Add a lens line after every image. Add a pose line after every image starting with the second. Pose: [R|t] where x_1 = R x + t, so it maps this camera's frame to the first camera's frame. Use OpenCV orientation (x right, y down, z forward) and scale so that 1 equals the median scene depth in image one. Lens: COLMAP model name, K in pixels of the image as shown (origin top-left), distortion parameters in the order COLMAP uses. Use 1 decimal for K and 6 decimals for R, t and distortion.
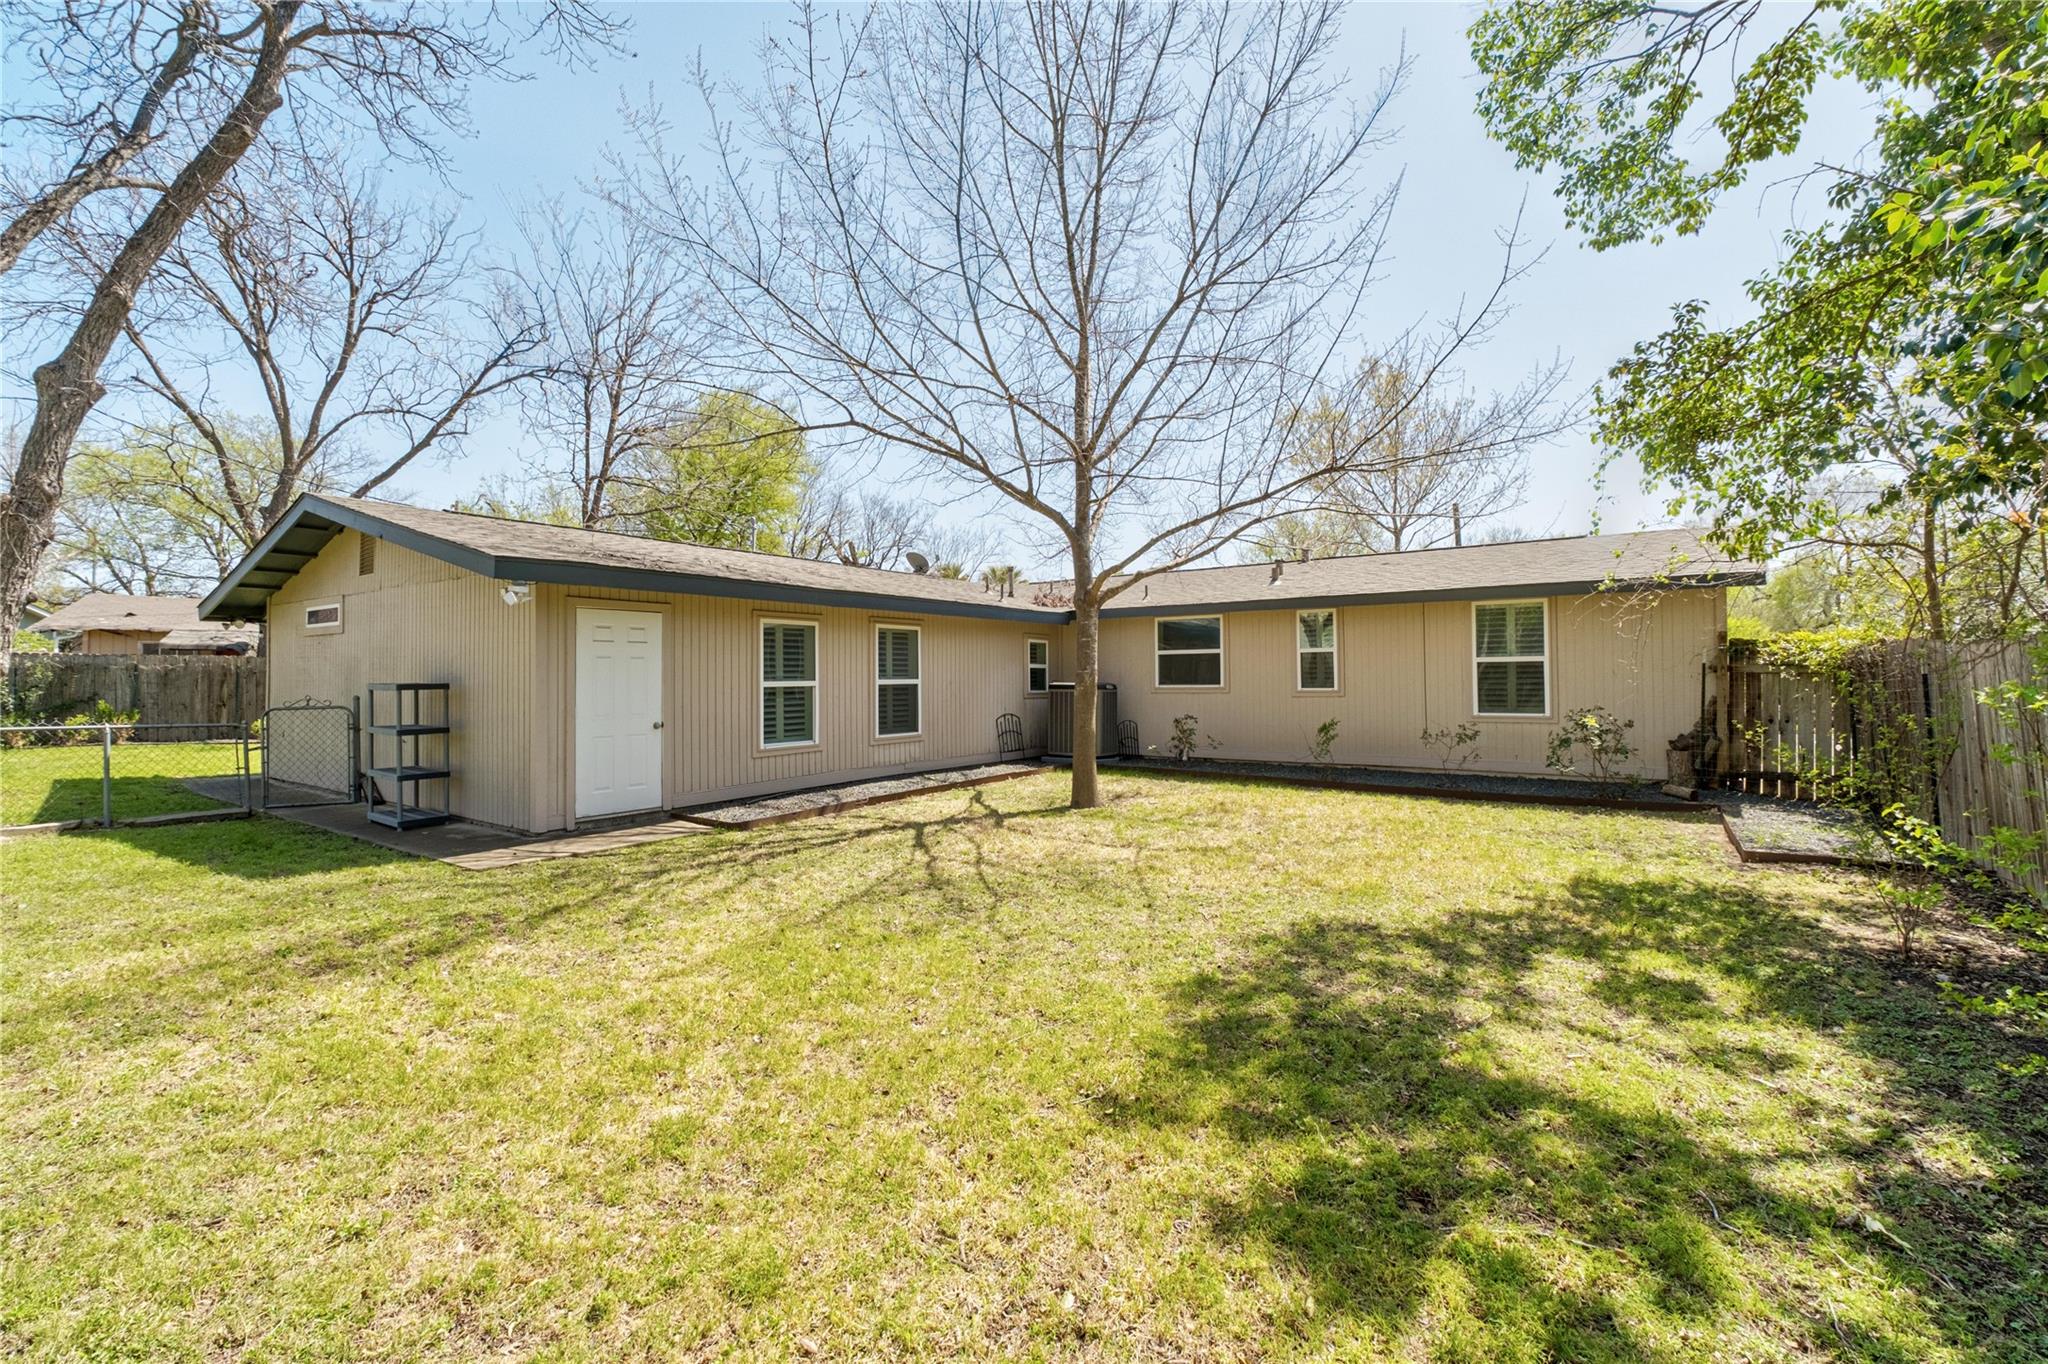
lens RADIAL K [[823.3, 0, 1035.1], [0, 823.3, 692.4], [0, 0, 1]] dist [0.000811, 0.000144]
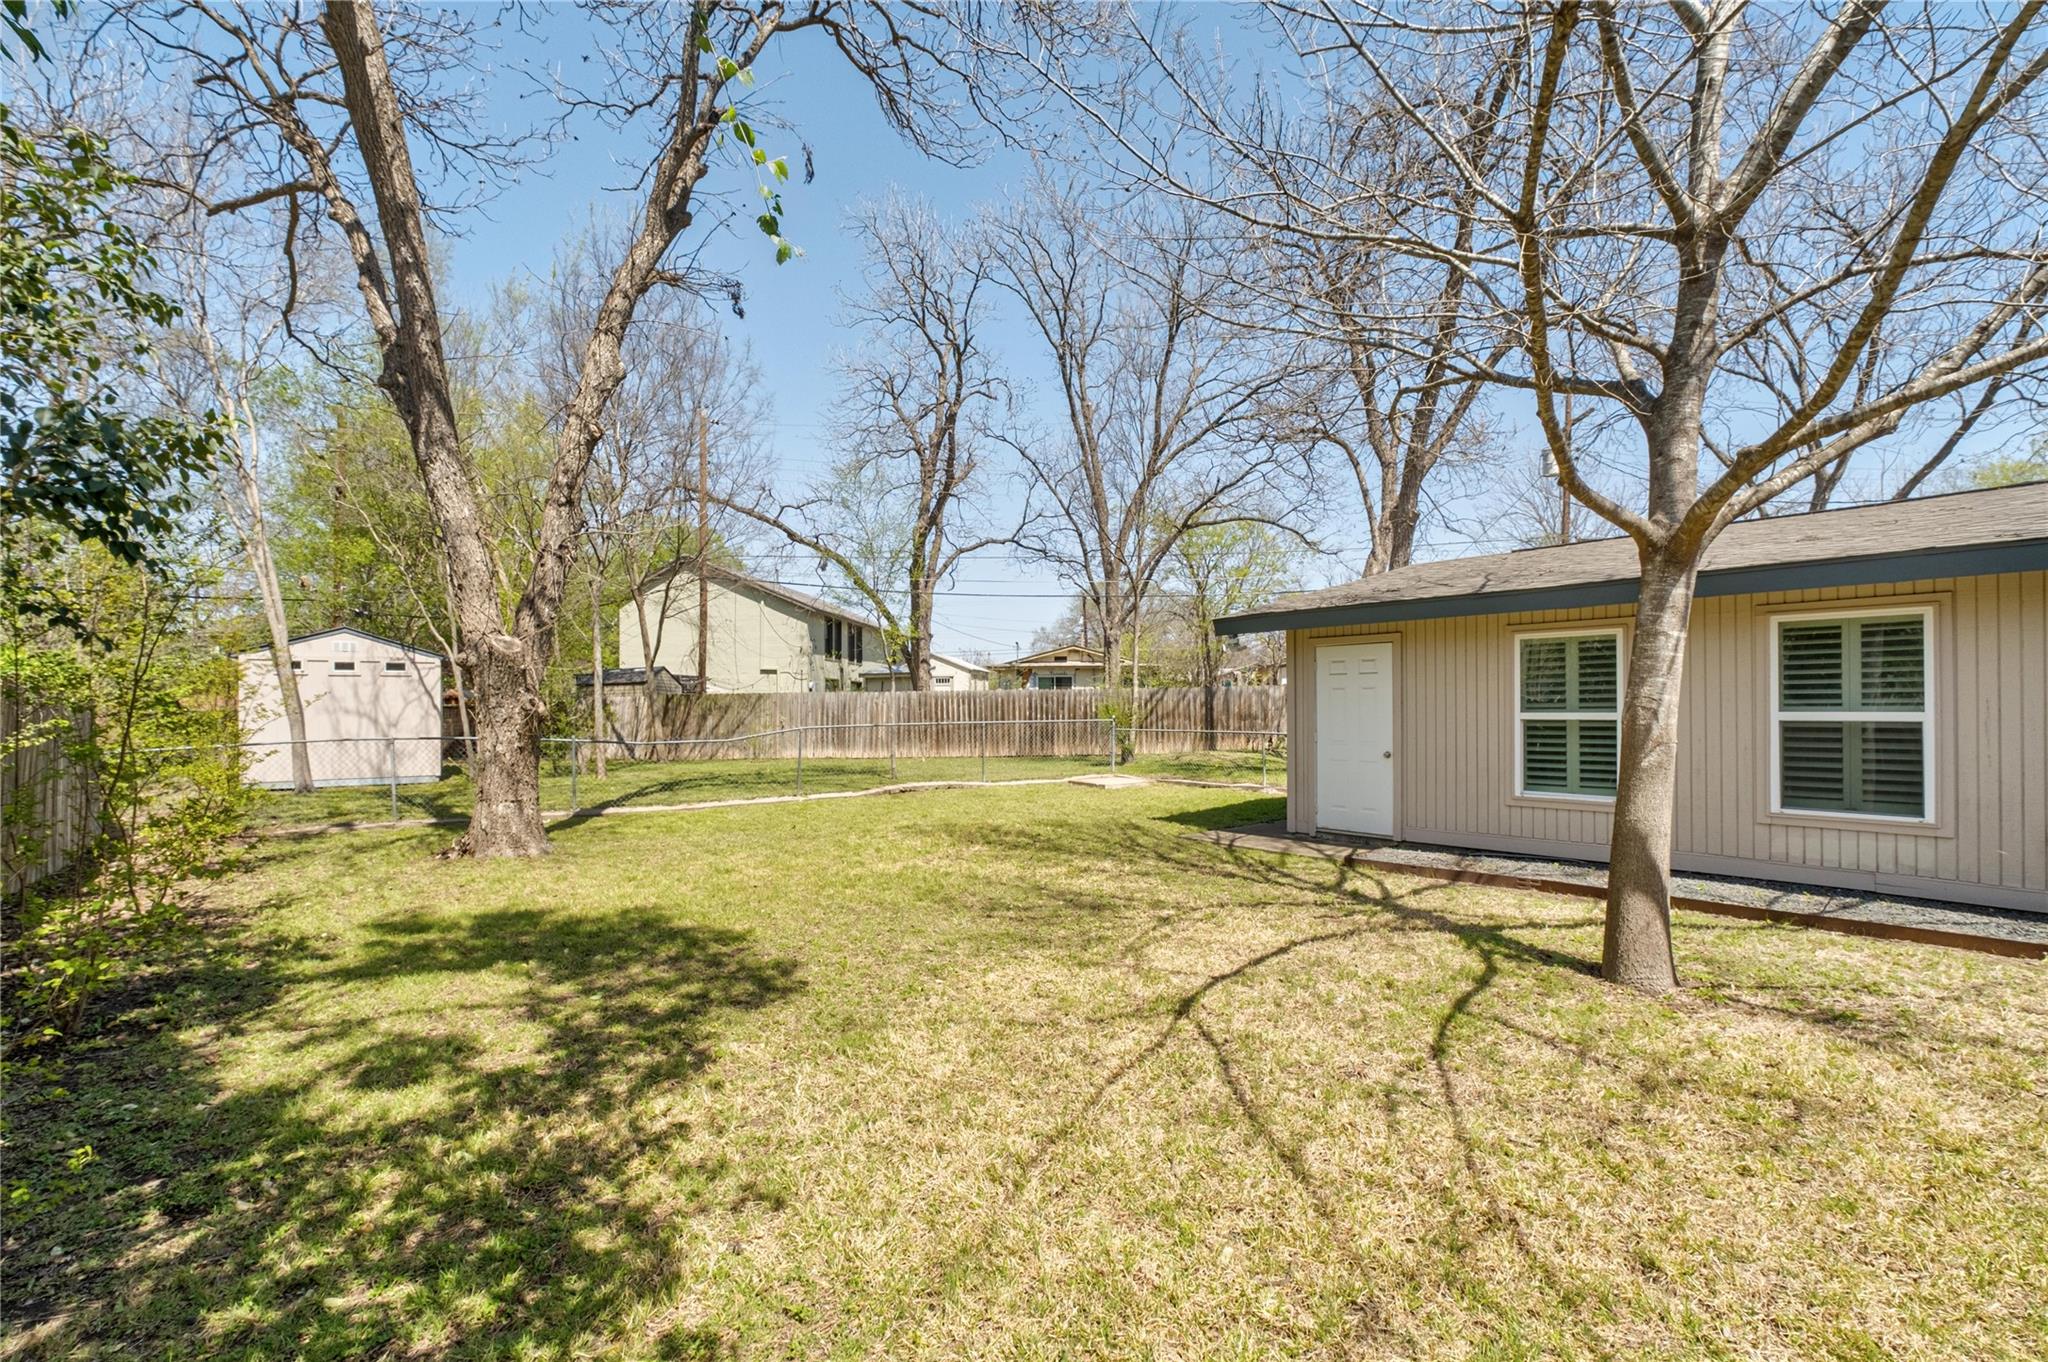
lens RADIAL K [[823.3, 0, 1035.1], [0, 823.3, 691.4], [0, 0, 1]] dist [0.000811, 0.000144]
pose [[-0.214579, -0.005343, -0.976692, 1.315924], [-0.020451, 0.999790, -0.000976, -0.054625], [0.976492, 0.019765, -0.214644, 1.638921]]
